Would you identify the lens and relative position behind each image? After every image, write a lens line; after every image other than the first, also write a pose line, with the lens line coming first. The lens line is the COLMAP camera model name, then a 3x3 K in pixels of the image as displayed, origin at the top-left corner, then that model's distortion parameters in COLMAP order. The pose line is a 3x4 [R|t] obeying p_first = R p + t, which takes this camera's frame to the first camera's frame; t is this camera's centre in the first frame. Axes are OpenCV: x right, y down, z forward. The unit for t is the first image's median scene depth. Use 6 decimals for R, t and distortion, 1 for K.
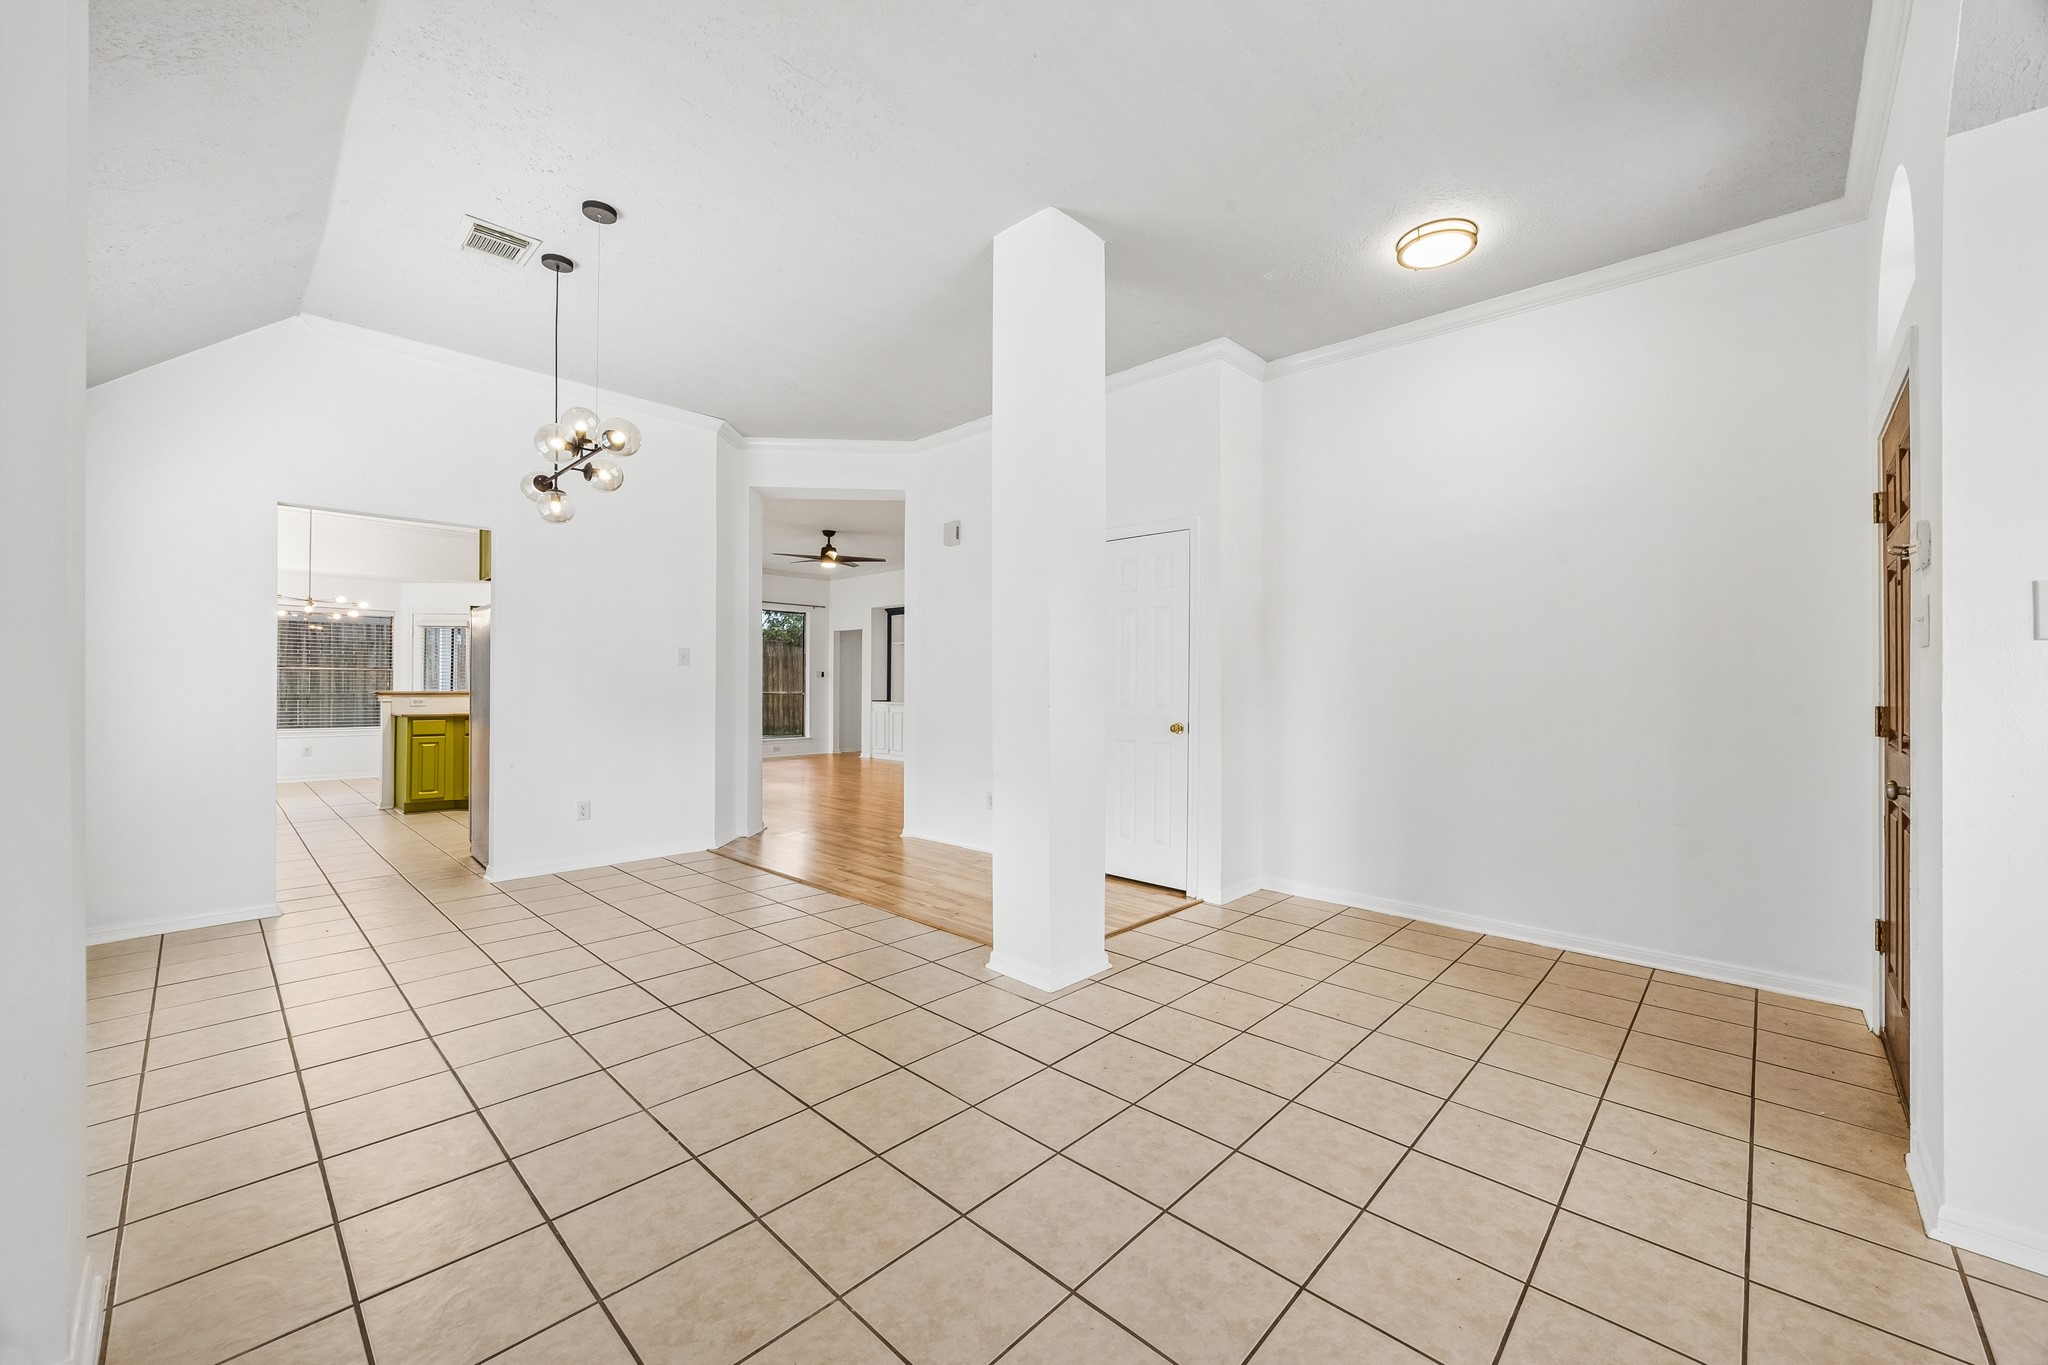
lens RADIAL K [[783.9, 0, 1036.7], [0, 783.9, 685.2], [0, 0, 1]] dist [-0.004188, 0.000031]
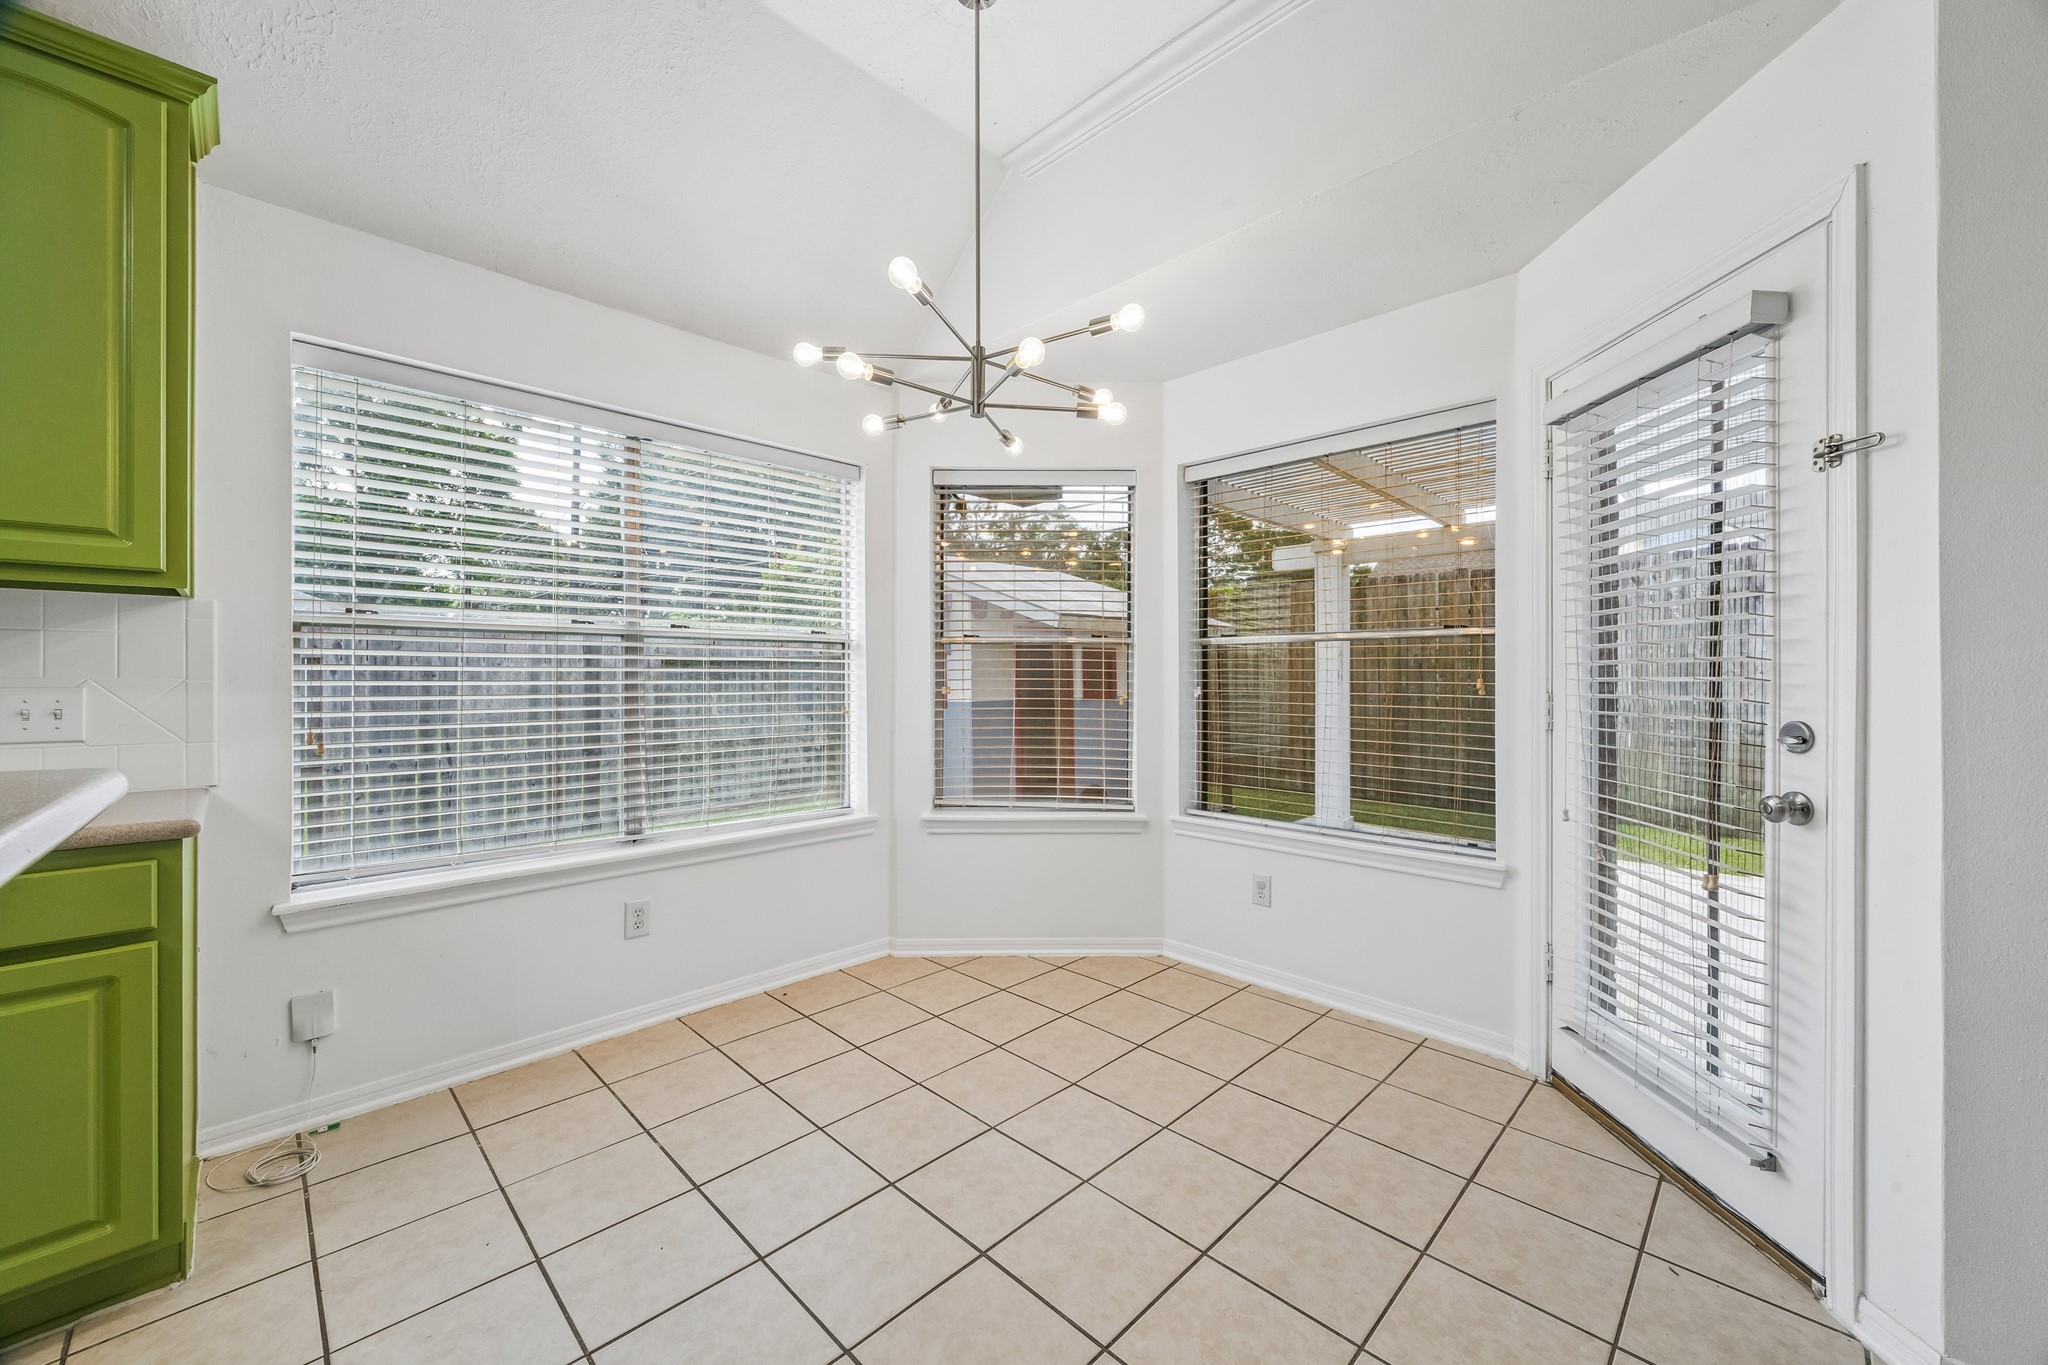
lens RADIAL K [[783.9, 0, 1036.2], [0, 783.9, 679.1], [0, 0, 1]] dist [-0.004188, 0.000031]
pose [[-0.027417, -0.006021, -0.999606, -0.429009], [0.000433, 0.999982, -0.006035, -0.002139], [0.999624, -0.000598, -0.027413, 0.649093]]
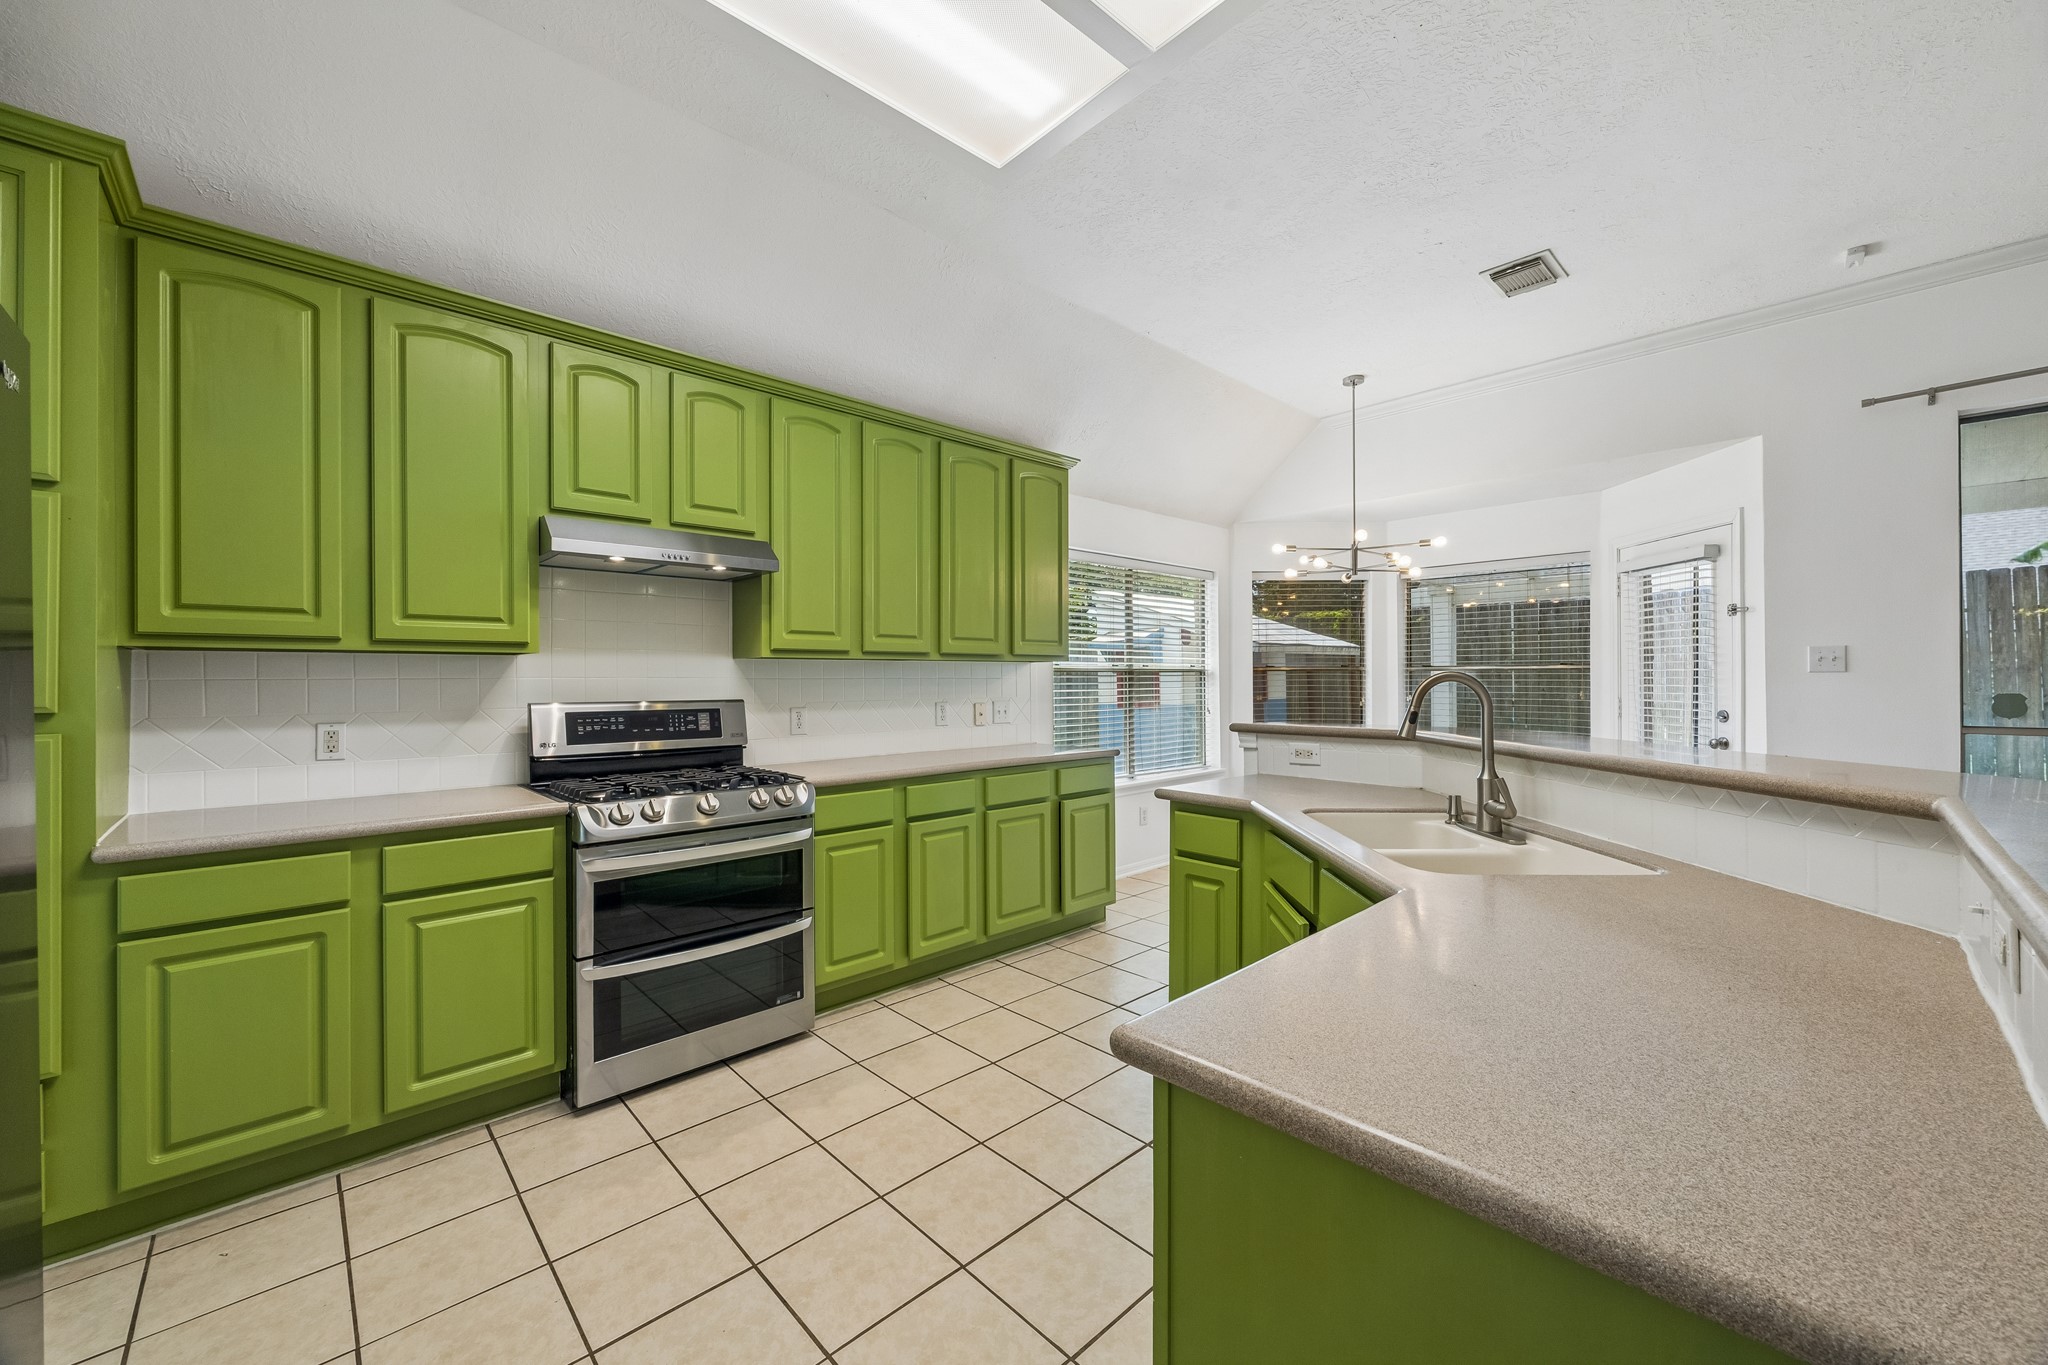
lens RADIAL K [[783.9, 0, 1033.5], [0, 783.9, 680.8], [0, 0, 1]] dist [-0.004188, 0.000031]
pose [[-0.062065, -0.005955, -0.998054, -0.225727], [0.007638, 0.999950, -0.006441, -0.008072], [0.998043, -0.008023, -0.062016, 0.508751]]
